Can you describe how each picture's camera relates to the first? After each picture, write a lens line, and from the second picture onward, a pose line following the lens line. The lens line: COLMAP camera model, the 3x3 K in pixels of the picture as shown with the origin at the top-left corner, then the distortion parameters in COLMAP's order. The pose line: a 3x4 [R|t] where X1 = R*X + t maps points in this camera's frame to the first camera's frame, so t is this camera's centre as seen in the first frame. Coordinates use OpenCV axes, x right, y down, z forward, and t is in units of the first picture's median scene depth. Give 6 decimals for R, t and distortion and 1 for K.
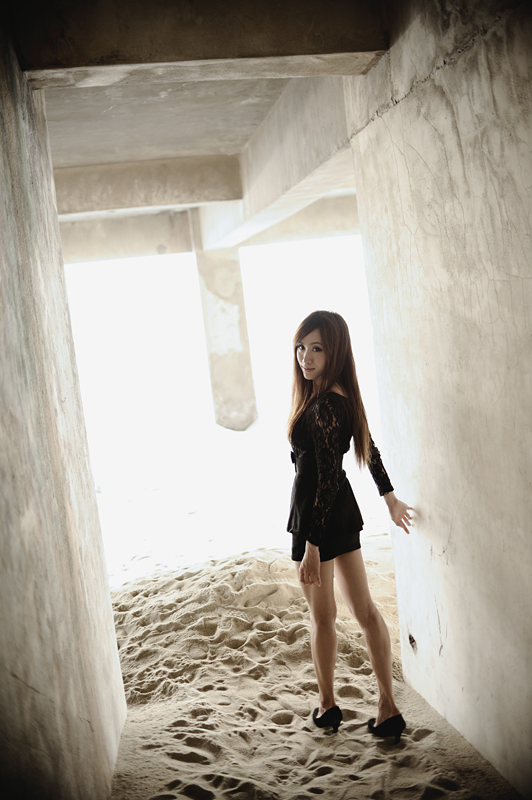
lens RADIAL K [[800.6, 0, 268.6], [0, 800.6, 399.7], [0, 0, 1]] dist [-0.151641, 0.000000]
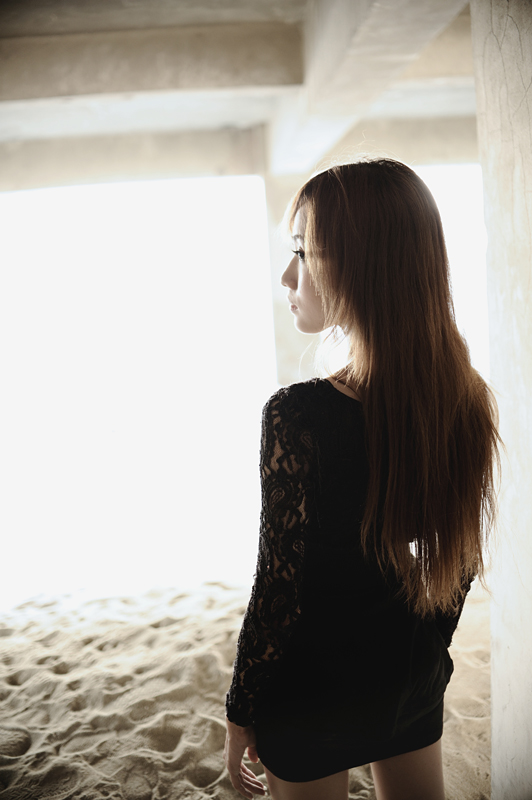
lens RADIAL K [[800.6, 0, 264.6], [0, 800.6, 400.4], [0, 0, 1]] dist [-0.151641, 0.000000]
pose [[0.991583, 0.062900, -0.113170, 0.046705], [-0.056114, 0.996486, 0.062183, -0.009080], [0.116684, -0.055309, 0.991628, 0.410701]]
